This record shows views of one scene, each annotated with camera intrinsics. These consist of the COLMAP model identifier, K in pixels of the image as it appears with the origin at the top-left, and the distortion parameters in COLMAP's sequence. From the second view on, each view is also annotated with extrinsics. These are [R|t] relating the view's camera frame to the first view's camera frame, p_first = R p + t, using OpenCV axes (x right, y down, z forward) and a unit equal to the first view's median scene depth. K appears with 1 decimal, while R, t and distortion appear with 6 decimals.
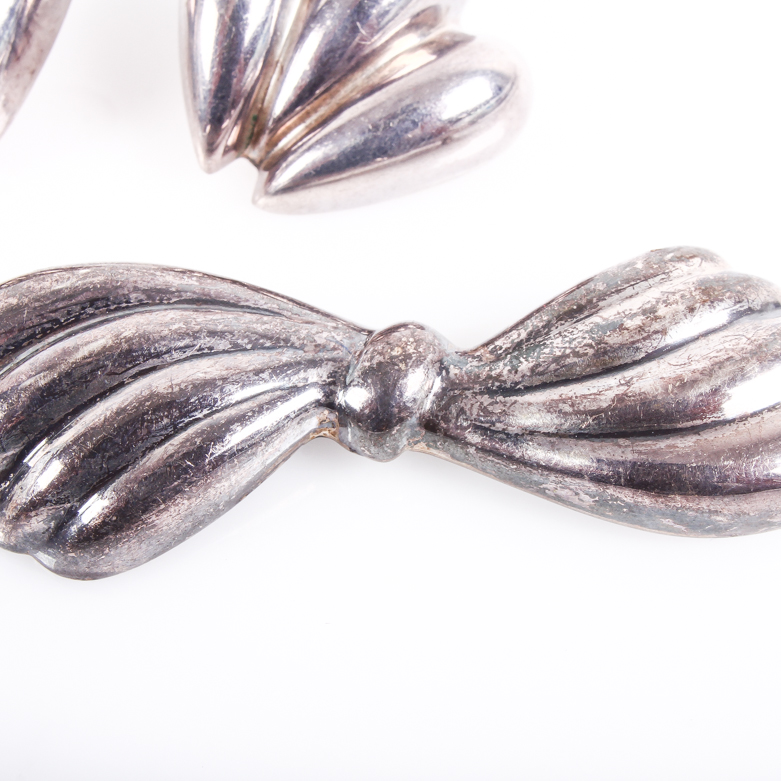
lens RADIAL K [[1259.9, 0, 391.4], [0, 1259.9, 391.0], [0, 0, 1]] dist [-0.122529, 0.000000]
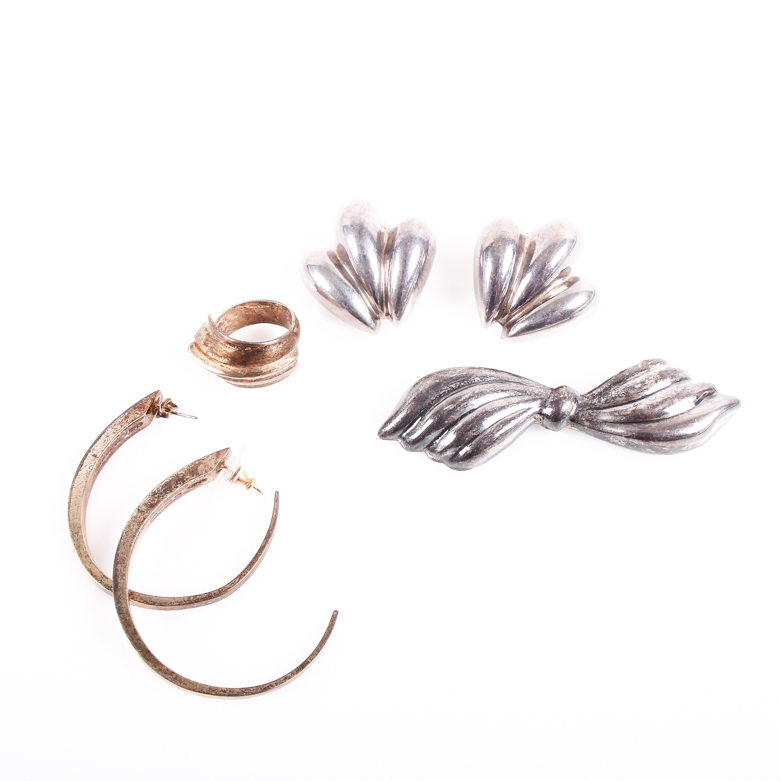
lens RADIAL K [[1259.9, 0, 390.4], [0, 1259.9, 389.5], [0, 0, 1]] dist [-0.122529, 0.000000]
pose [[0.999945, -0.010312, -0.001900, -0.411098], [0.010359, 0.999593, 0.026590, -0.133693], [0.001625, -0.026608, 0.999645, -2.091488]]
